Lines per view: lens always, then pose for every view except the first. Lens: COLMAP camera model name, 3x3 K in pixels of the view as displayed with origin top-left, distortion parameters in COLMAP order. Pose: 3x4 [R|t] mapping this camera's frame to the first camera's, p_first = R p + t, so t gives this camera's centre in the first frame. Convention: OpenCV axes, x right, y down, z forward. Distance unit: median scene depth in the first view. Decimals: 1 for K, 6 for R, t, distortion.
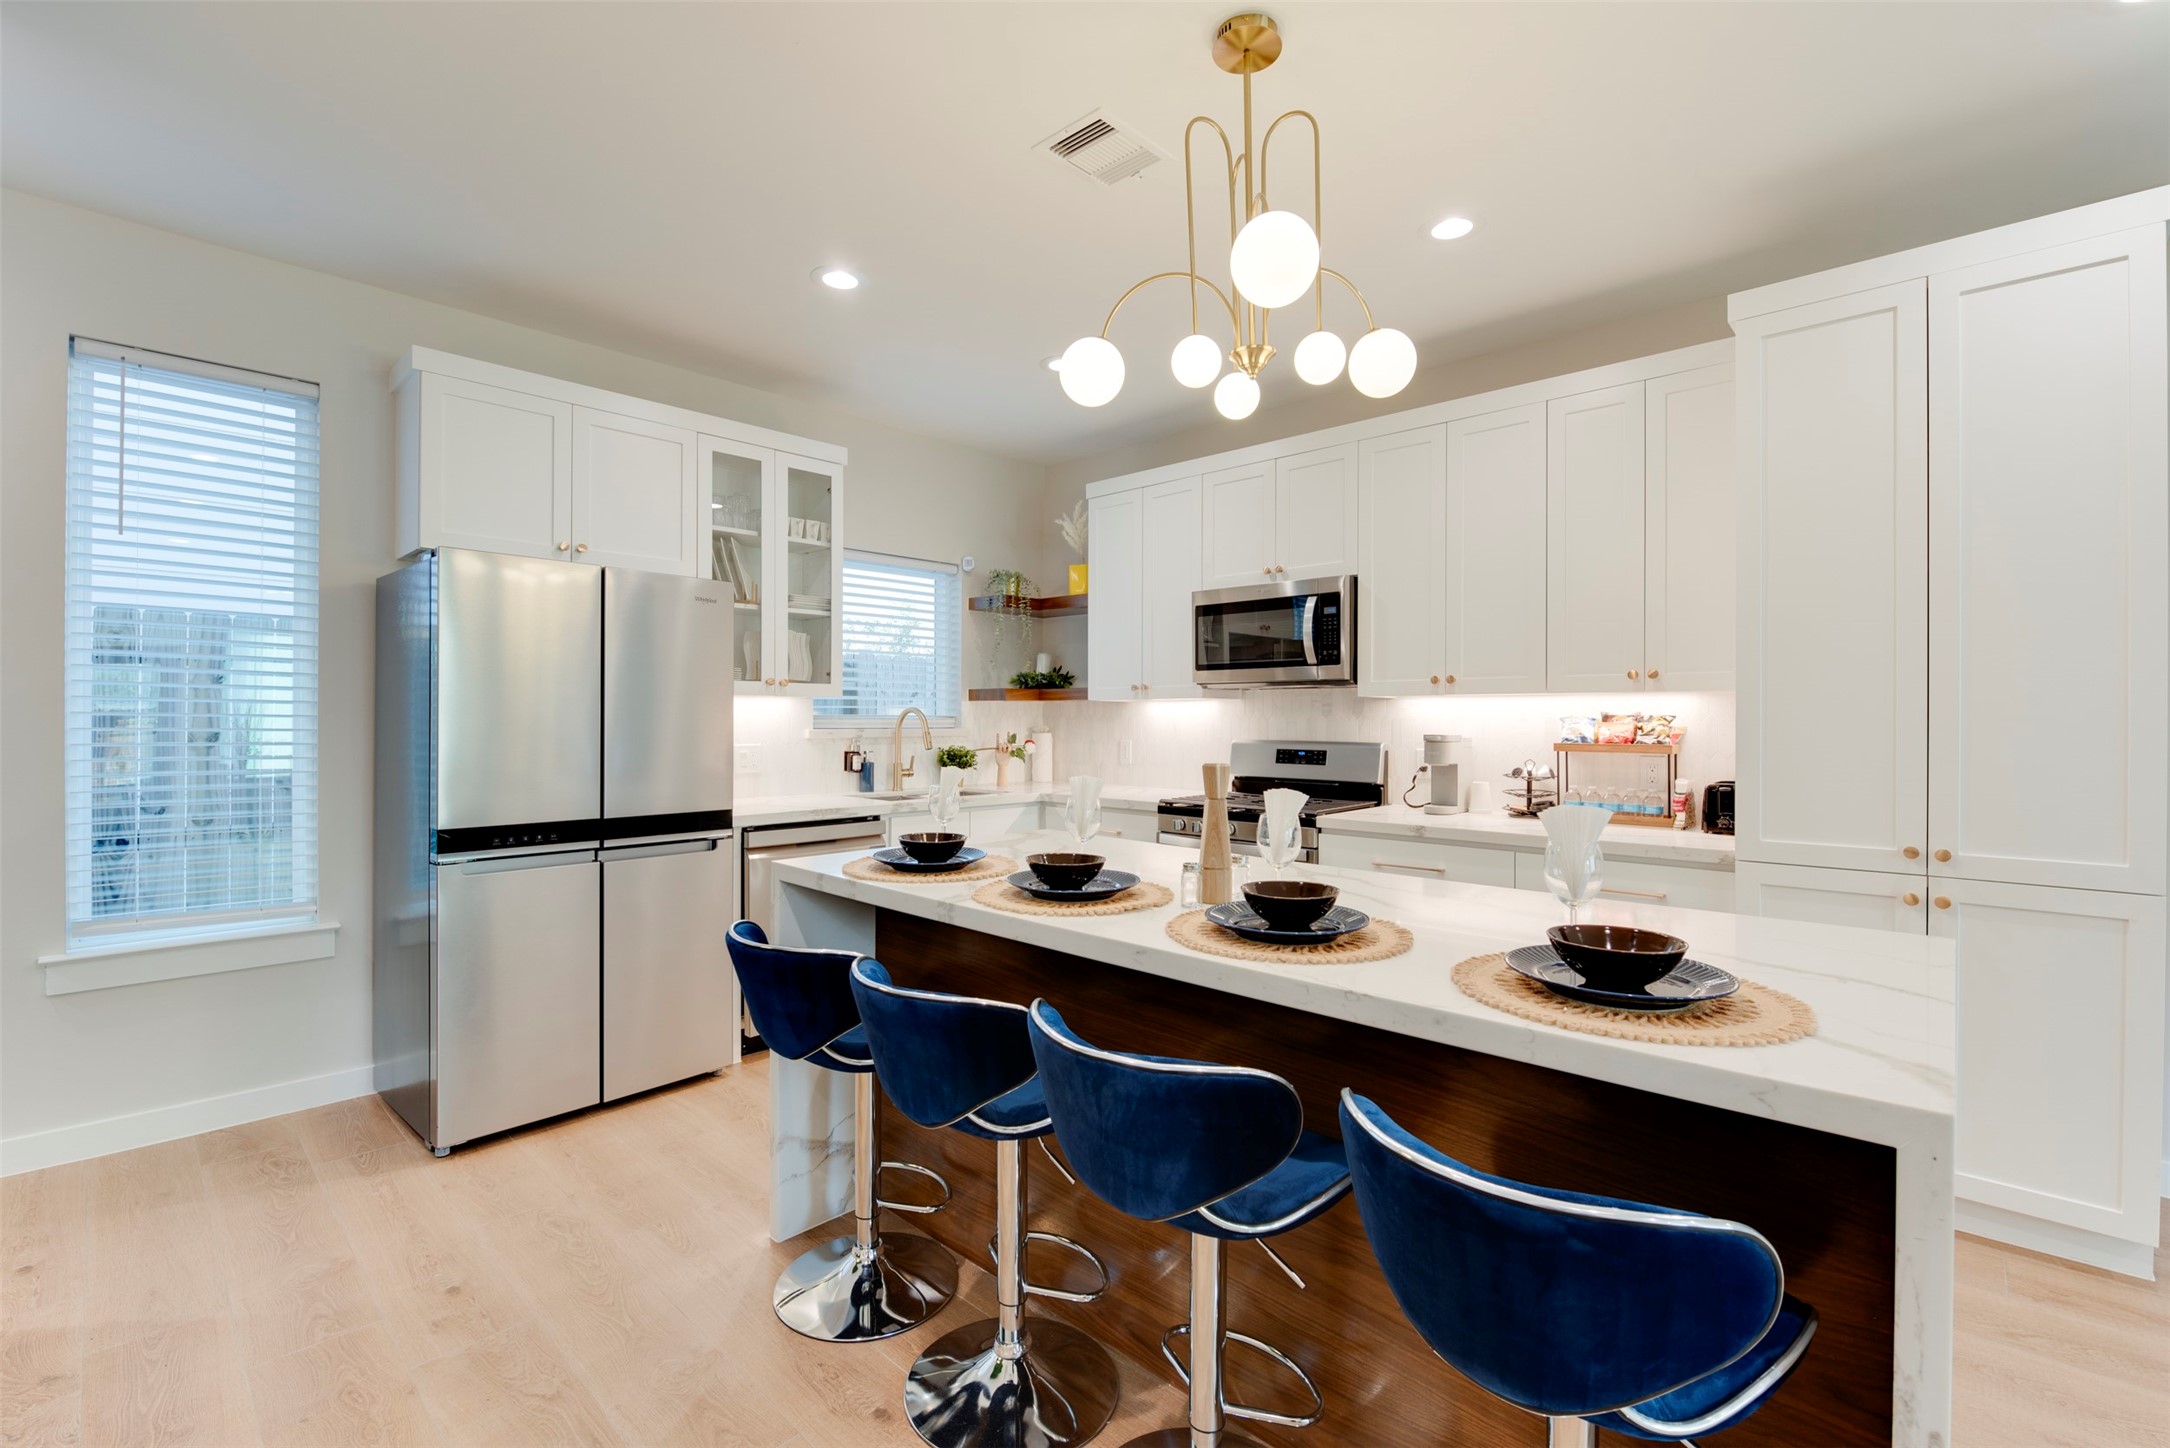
lens RADIAL K [[921.0, 0, 1085.0], [0, 921.0, 724.0], [0, 0, 1]] dist [-0.000298, -0.000037]
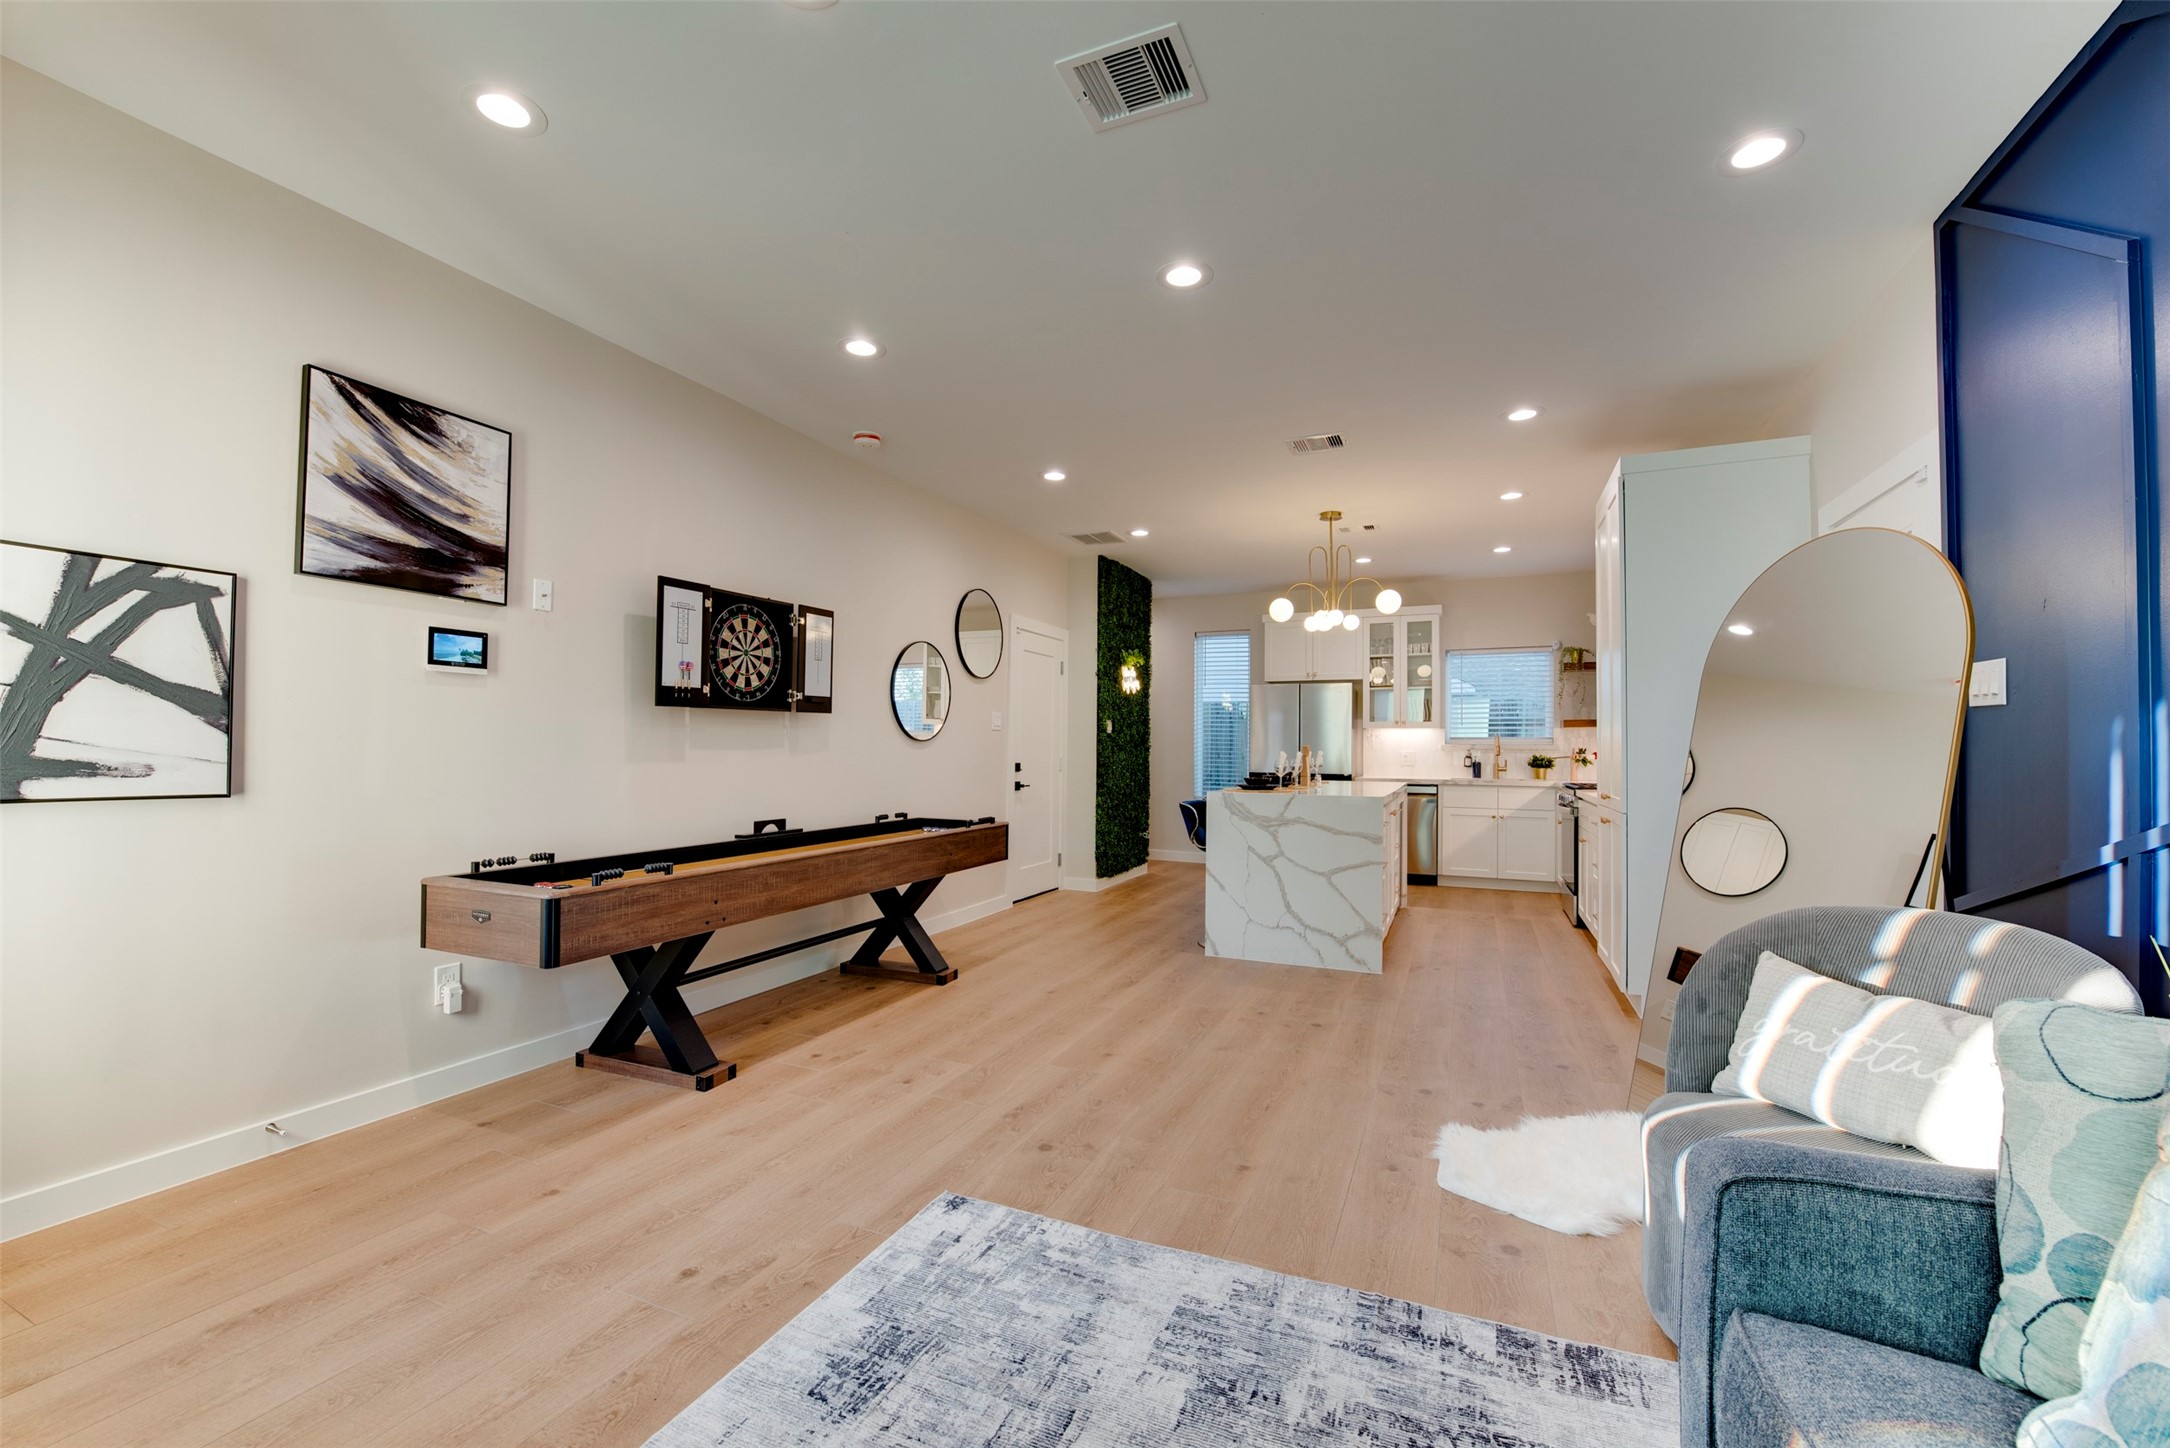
lens RADIAL K [[896.7, 0, 1073.7], [0, 896.7, 720.6], [0, 0, 1]] dist [-0.014058, -0.000143]
pose [[0.328102, -0.034179, -0.944024, 1.324597], [-0.008515, 0.999198, -0.039136, 0.037706], [0.944604, 0.020879, 0.327548, -0.394433]]
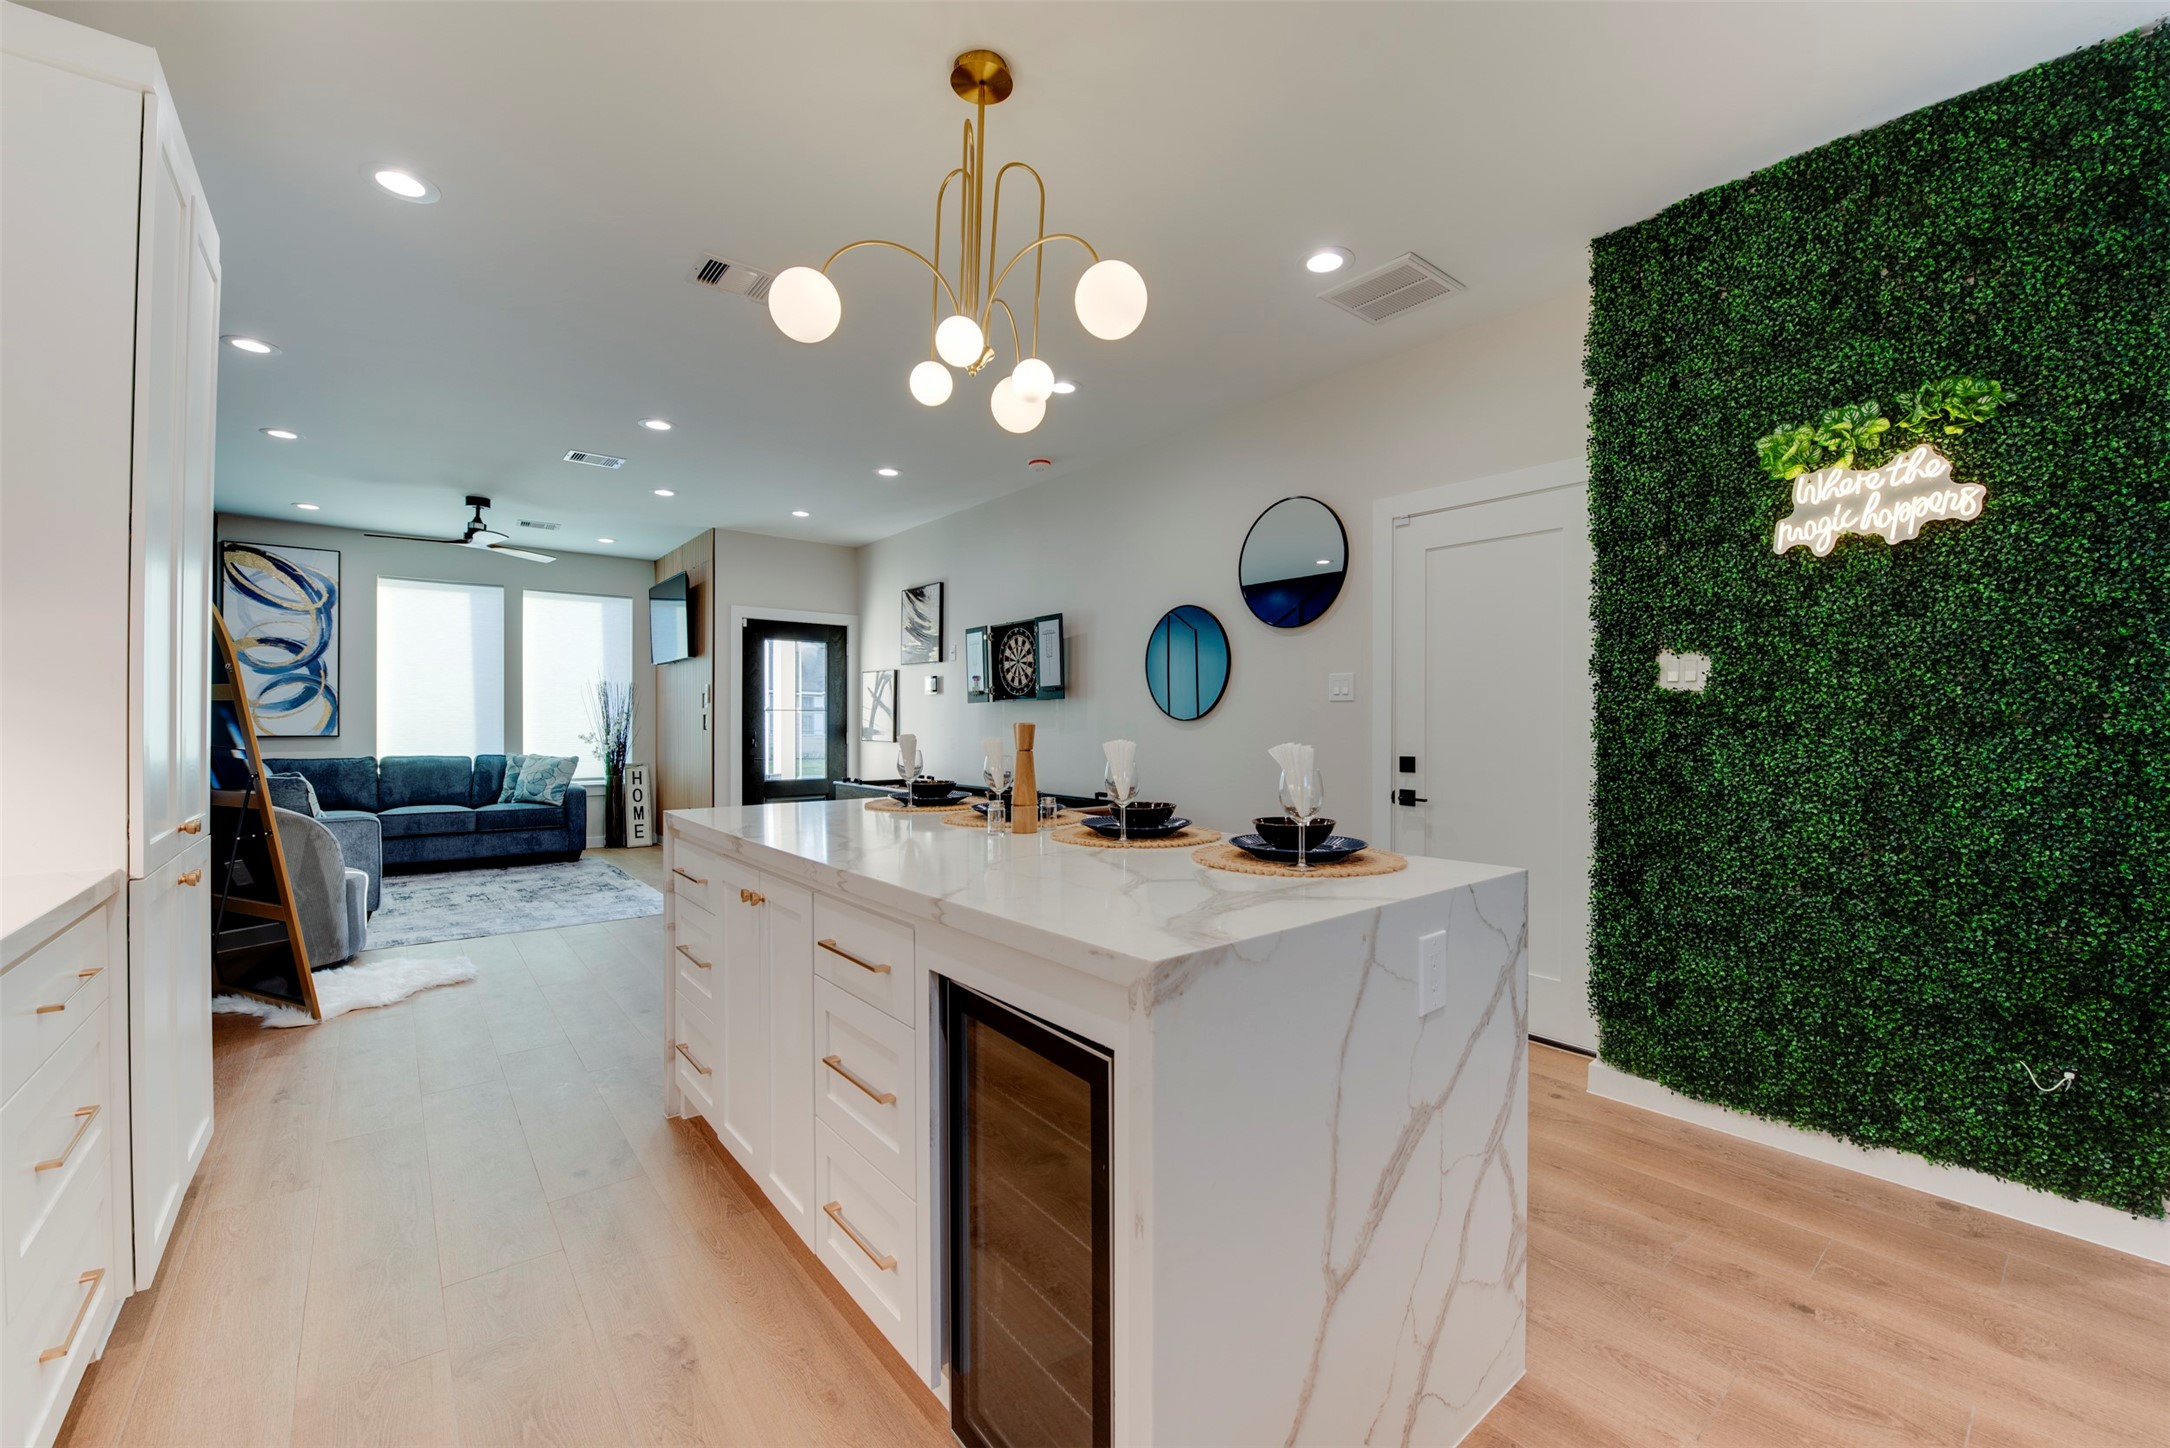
lens RADIAL K [[865.4, 0, 1087.5], [0, 865.4, 721.4], [0, 0, 1]] dist [-0.016325, -0.000088]
pose [[-0.991245, -0.009529, 0.131690, -0.044037], [-0.008900, 0.999946, 0.005366, 0.013981], [-0.131734, 0.004147, -0.991276, 0.967490]]
